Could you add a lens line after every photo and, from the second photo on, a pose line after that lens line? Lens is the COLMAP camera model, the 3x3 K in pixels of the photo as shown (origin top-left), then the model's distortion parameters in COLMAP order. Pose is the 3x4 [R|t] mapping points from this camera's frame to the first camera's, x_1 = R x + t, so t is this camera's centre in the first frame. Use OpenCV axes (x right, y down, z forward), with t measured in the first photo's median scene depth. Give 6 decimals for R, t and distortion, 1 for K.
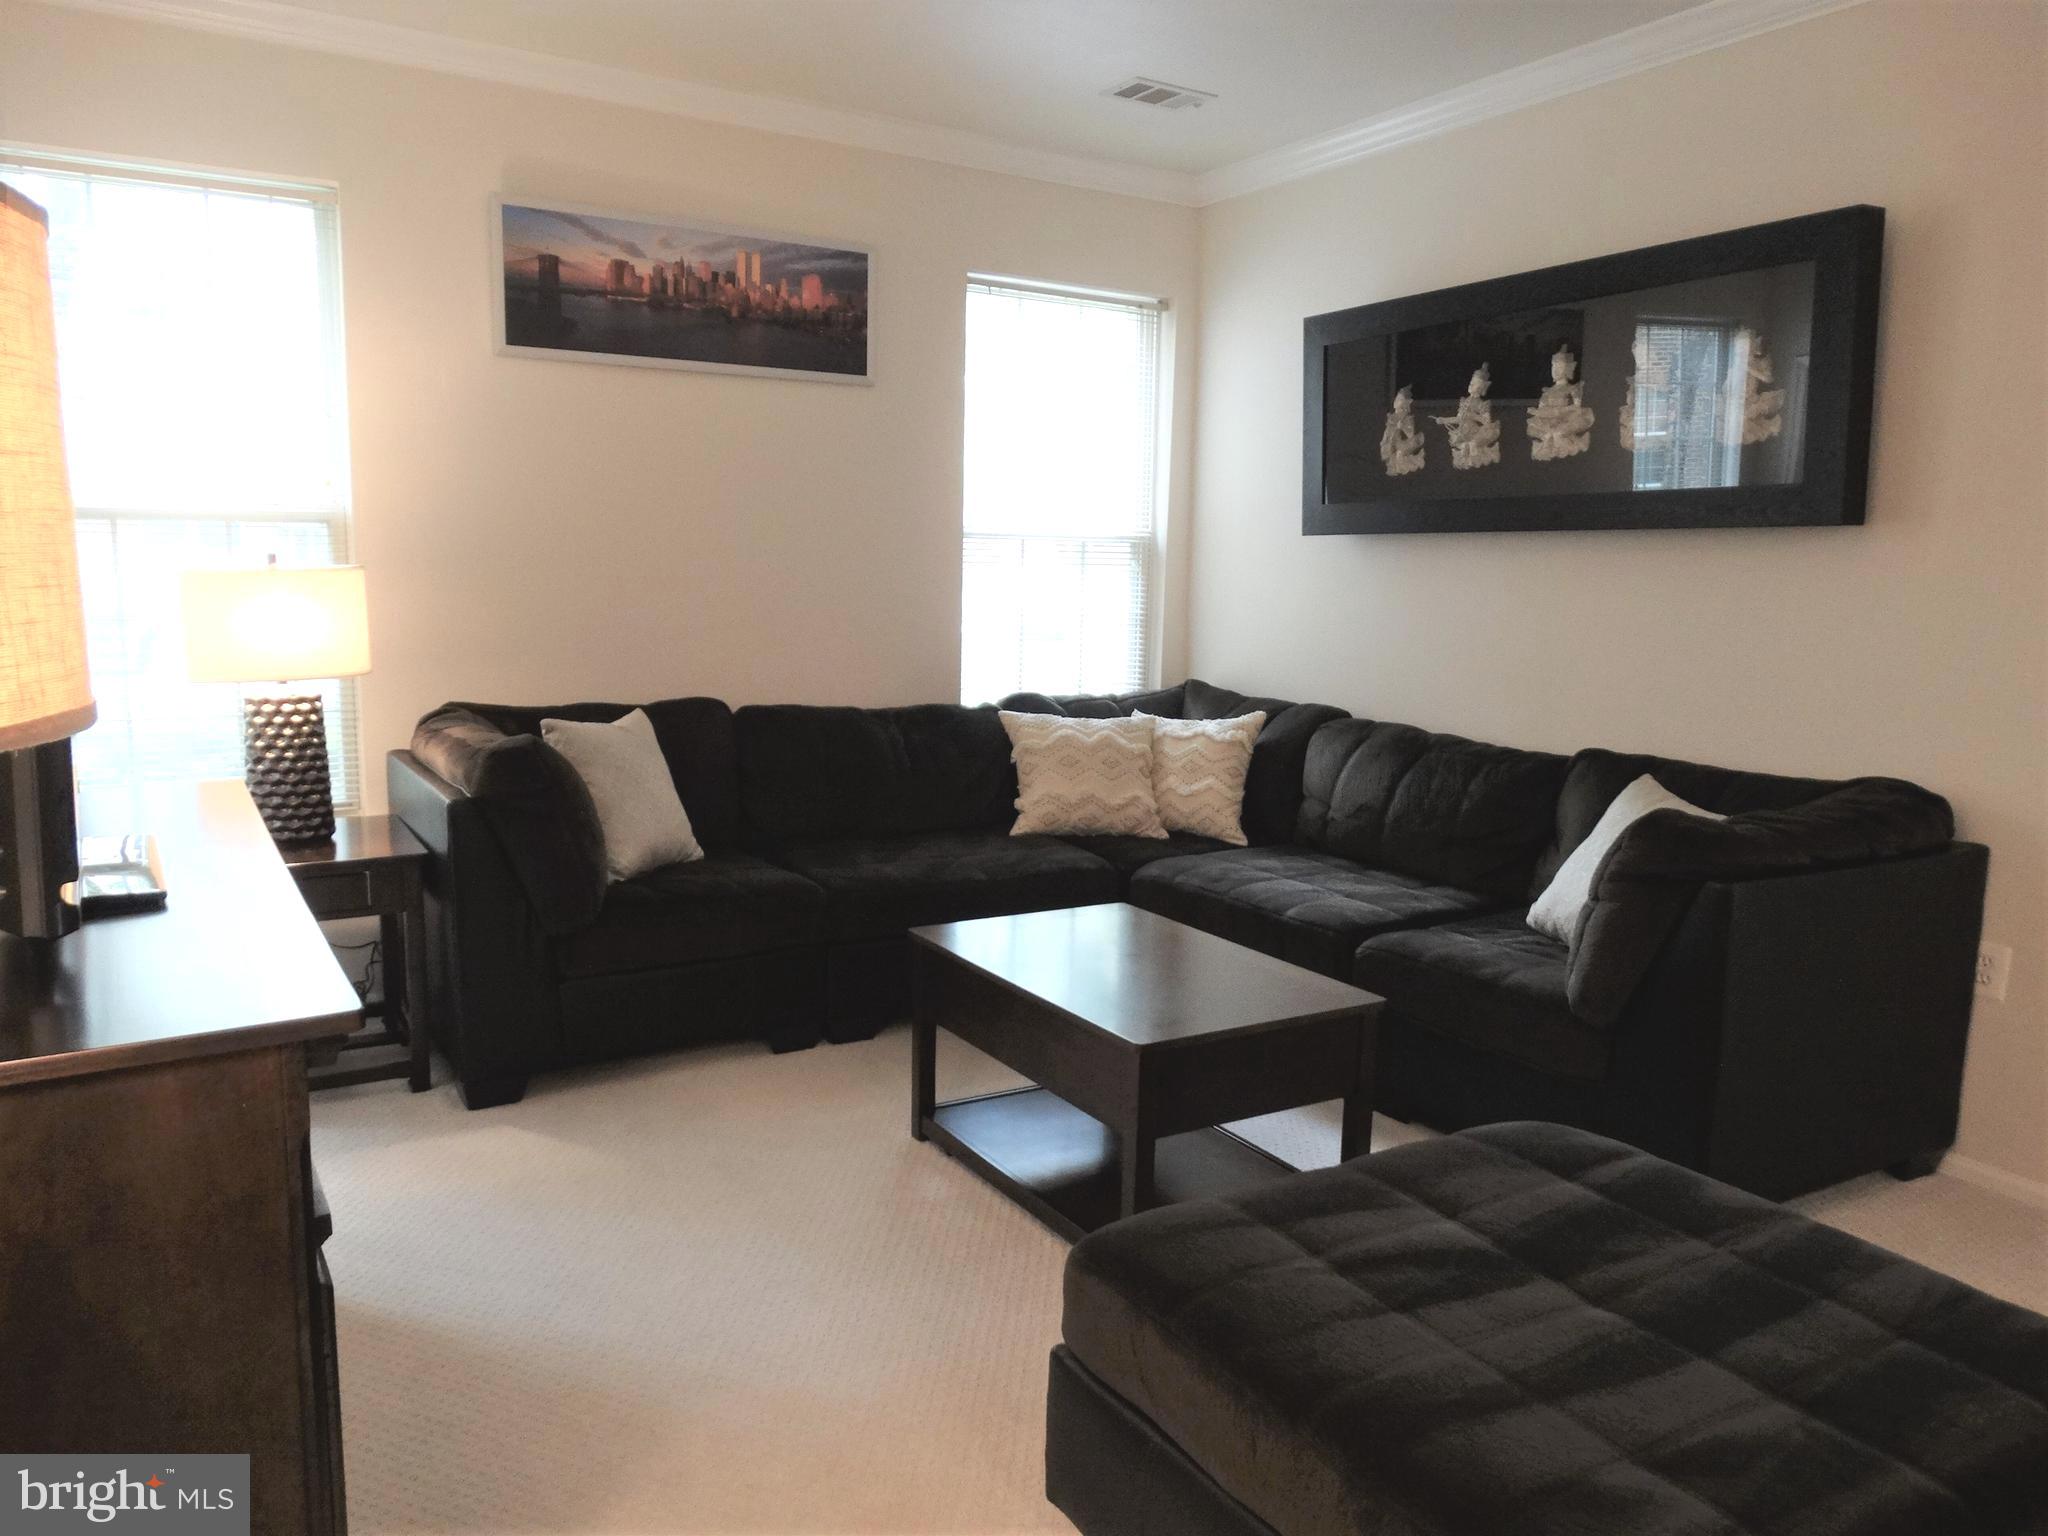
lens RADIAL K [[1477.4, 0, 1024.0], [0, 1477.4, 768.0], [0, 0, 1]] dist [0.033855, 0.000539]
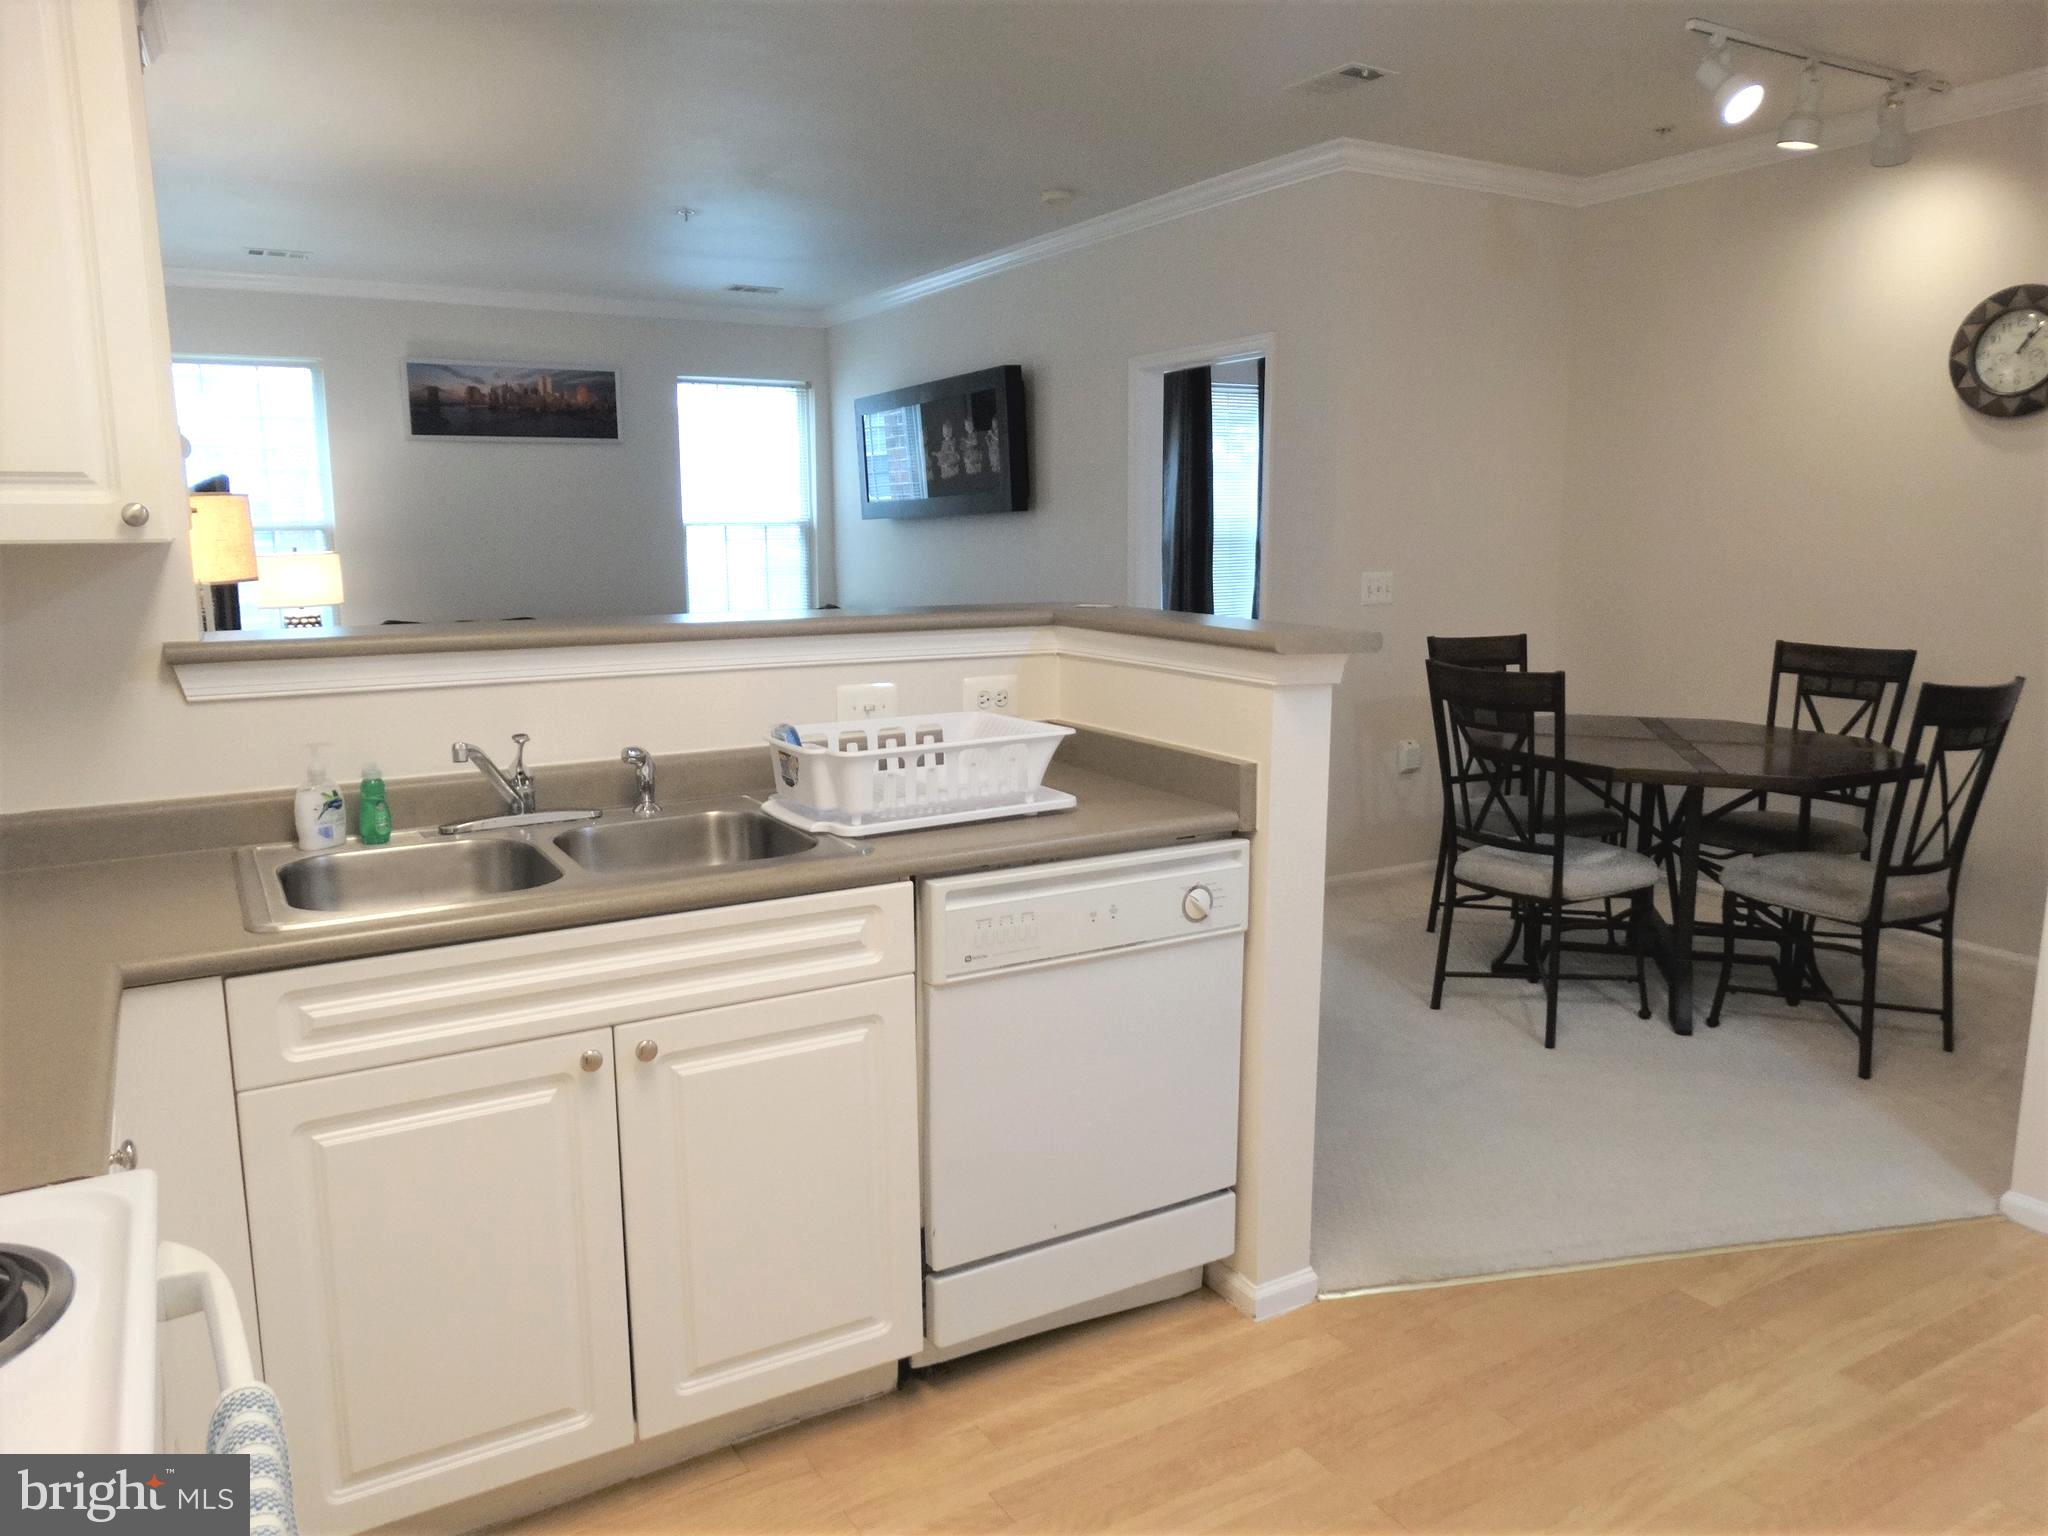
lens RADIAL K [[1451.0, 0, 1041.3], [0, 1451.0, 765.1], [0, 0, 1]] dist [-0.006975, 0.001371]
pose [[0.999542, -0.030264, -0.000266, 0.420473], [0.030264, 0.999431, 0.014914, 0.129430], [-0.000186, -0.014916, 0.999889, -0.816195]]
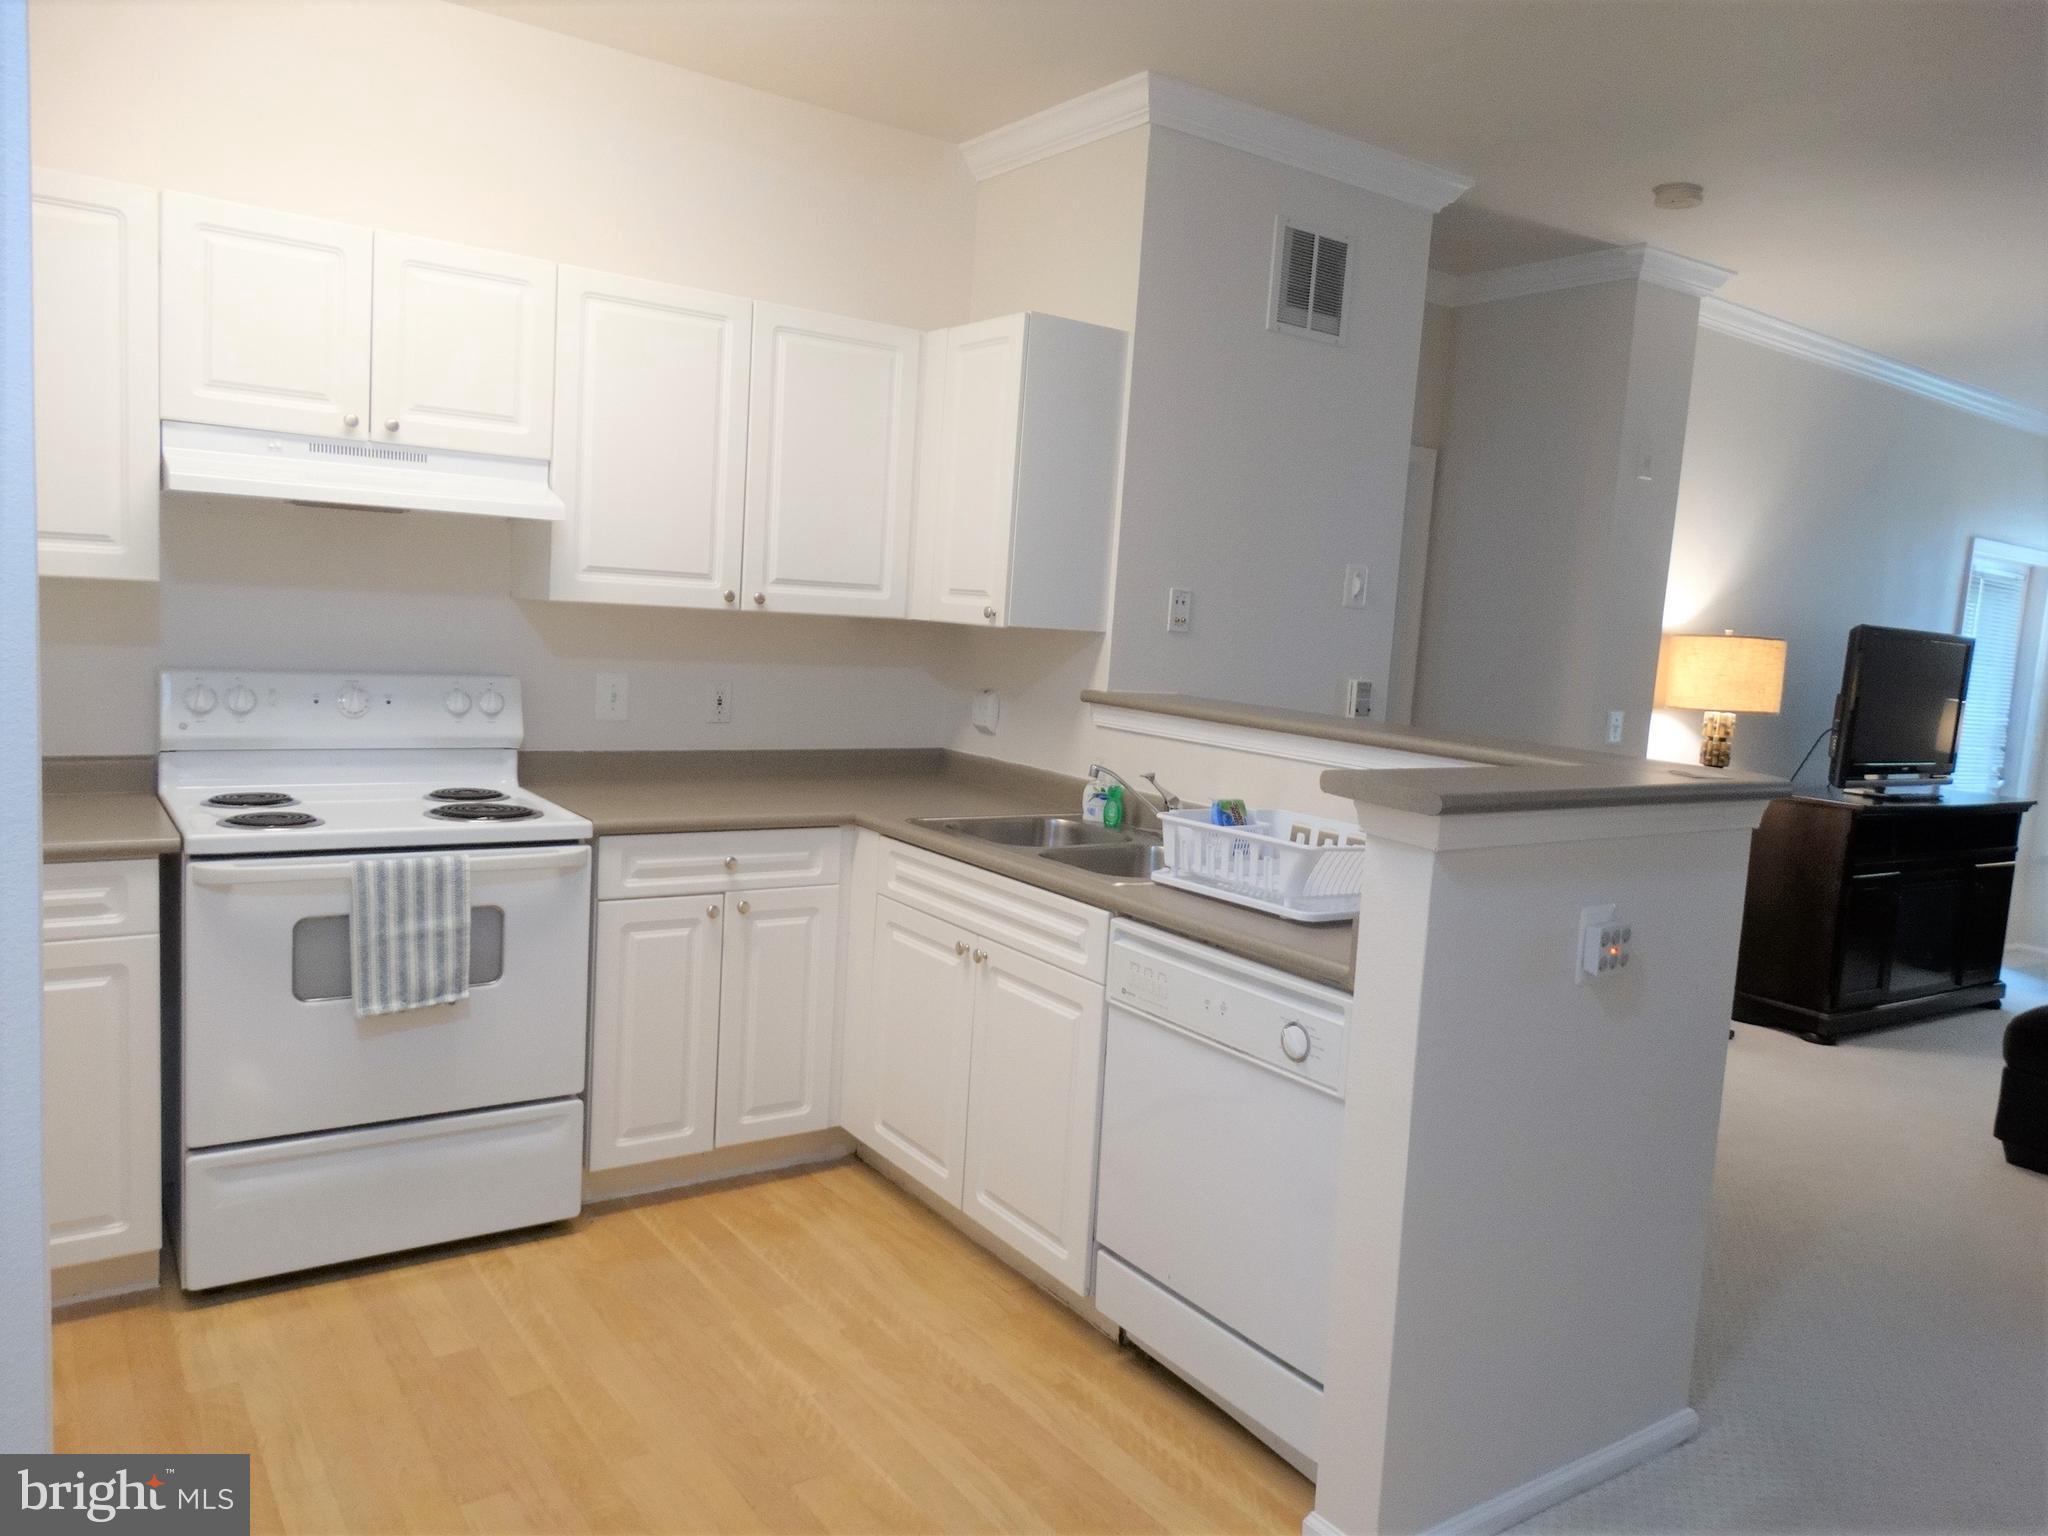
lens RADIAL K [[1448.2, 0, 1035.5], [0, 1448.2, 765.2], [0, 0, 1]] dist [-0.003439, 0.004670]
pose [[0.092063, 0.088397, -0.991822, 0.918446], [-0.213410, 0.974659, 0.067058, 0.083938], [0.972615, 0.205491, 0.108595, -0.482561]]
